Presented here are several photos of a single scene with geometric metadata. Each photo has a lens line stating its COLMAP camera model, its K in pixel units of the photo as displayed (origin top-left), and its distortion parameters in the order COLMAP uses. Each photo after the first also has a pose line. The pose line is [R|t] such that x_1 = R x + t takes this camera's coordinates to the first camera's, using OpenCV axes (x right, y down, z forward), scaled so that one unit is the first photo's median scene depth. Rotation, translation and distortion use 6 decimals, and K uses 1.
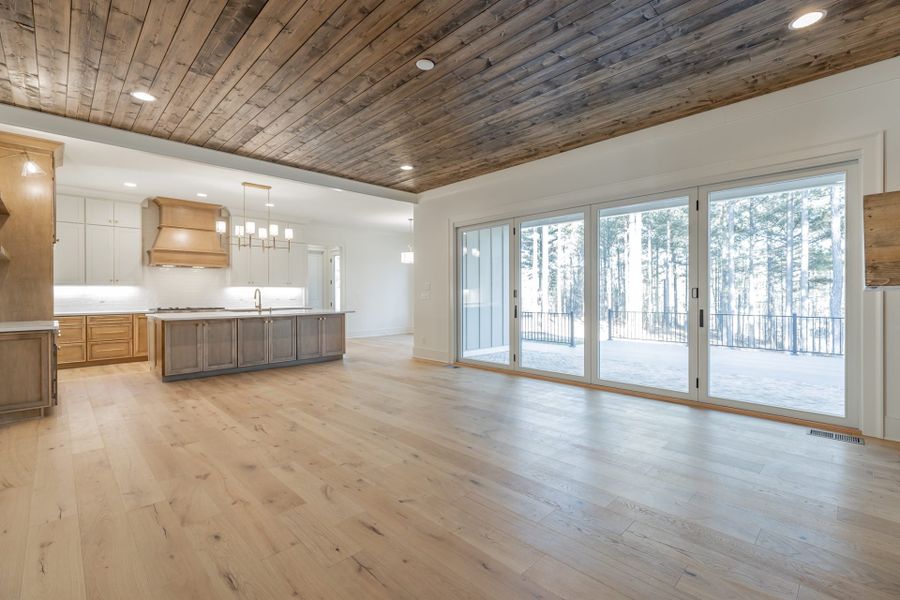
lens RADIAL K [[399.6, 0, 446.0], [0, 399.6, 294.4], [0, 0, 1]] dist [0.001735, 0.000351]
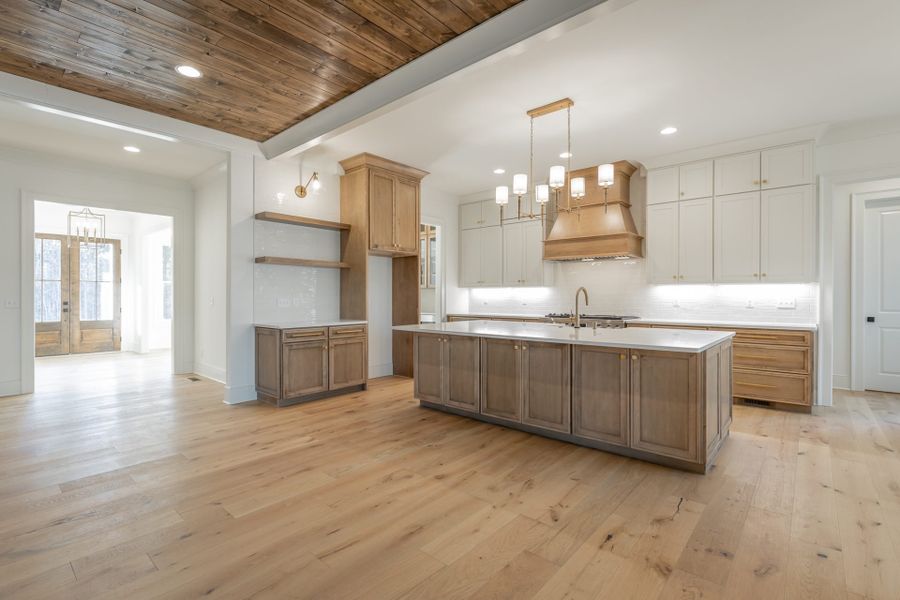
lens RADIAL K [[409.6, 0, 449.1], [0, 409.6, 298.1], [0, 0, 1]] dist [0.000453, 0.000144]
pose [[0.078885, 0.006811, -0.996860, 0.118543], [0.001278, 0.999975, 0.006933, -0.005329], [0.996883, -0.001821, 0.078874, 0.913955]]
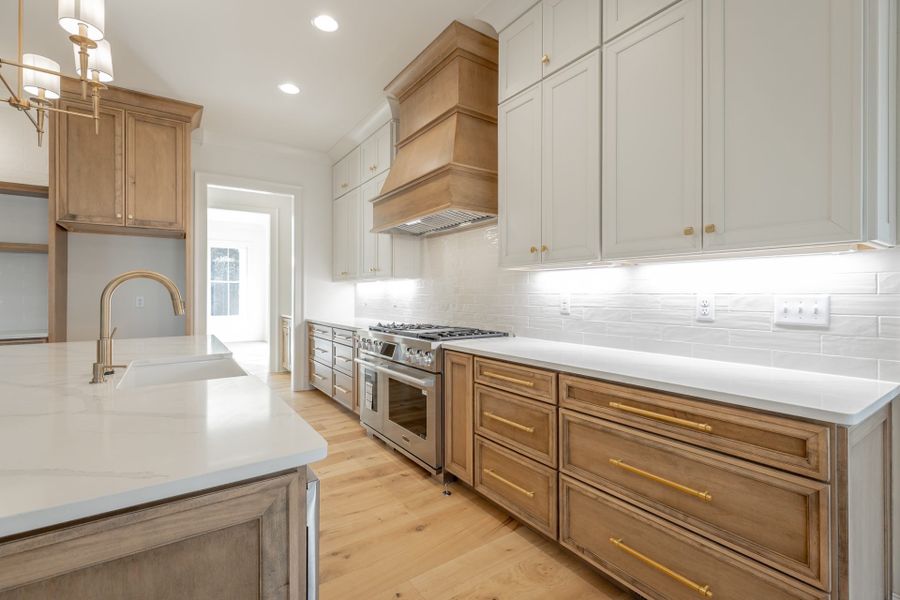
lens RADIAL K [[399.6, 0, 446.0], [0, 399.6, 294.4], [0, 0, 1]] dist [0.001735, 0.000351]
pose [[-0.164290, 0.002157, -0.986410, -0.329234], [0.005199, 0.999986, 0.001321, -0.001810], [0.986398, -0.004912, -0.164299, 1.448146]]
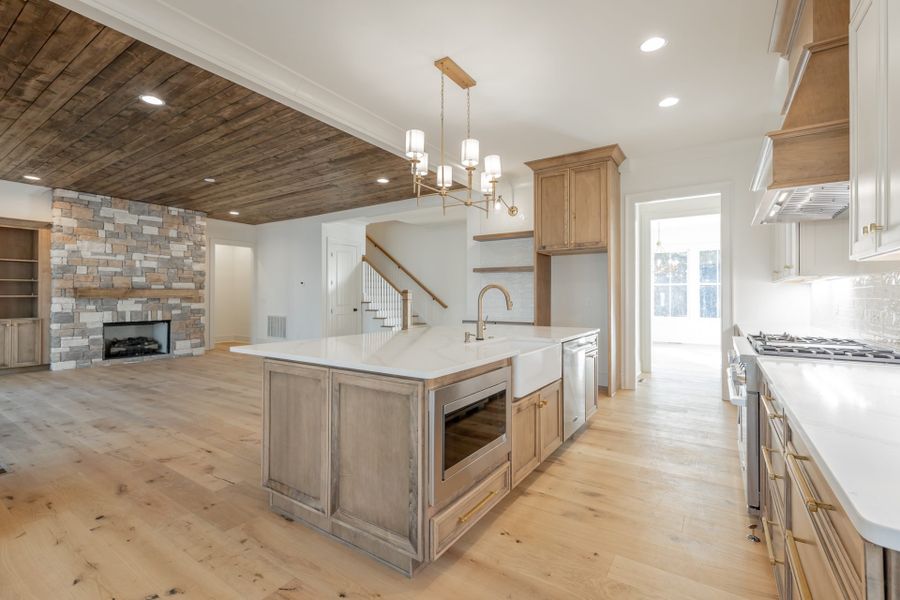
lens RADIAL K [[398.5, 0, 453.6], [0, 398.5, 293.5], [0, 0, 1]] dist [-0.001678, -0.000431]
pose [[-0.975401, 0.000485, -0.220436, -0.411814], [0.002822, 0.999943, -0.010289, -0.002039], [0.220419, -0.010658, -0.975347, 1.657828]]
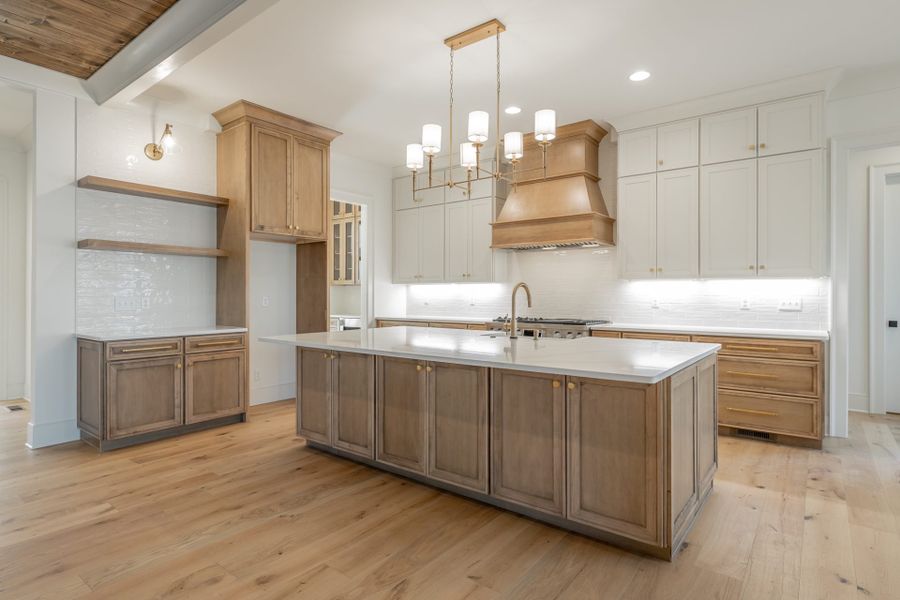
lens RADIAL K [[472.1, 0, 446.4], [0, 472.1, 294.2], [0, 0, 1]] dist [0.003925, 0.000629]
pose [[0.133415, 0.001456, -0.991059, 0.011866], [0.001178, 0.999998, 0.001627, -0.005286], [0.991060, -0.001384, 0.133413, 1.023723]]
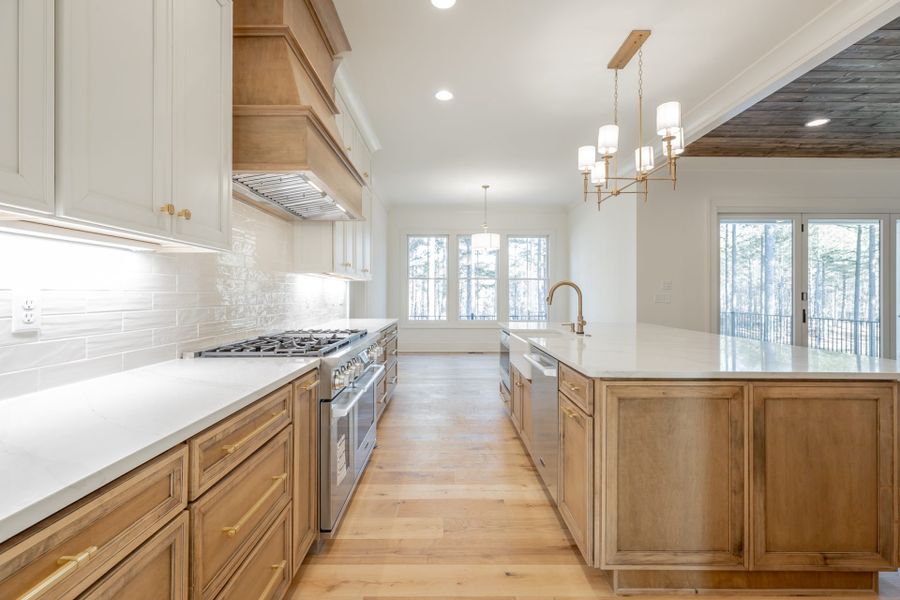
lens RADIAL K [[409.6, 0, 449.1], [0, 409.6, 298.1], [0, 0, 1]] dist [0.000453, 0.000144]
pose [[0.688051, -0.001095, 0.725661, -1.064154], [-0.002497, 0.999989, 0.003876, 0.001689], [-0.725658, -0.004479, 0.688041, 0.935559]]
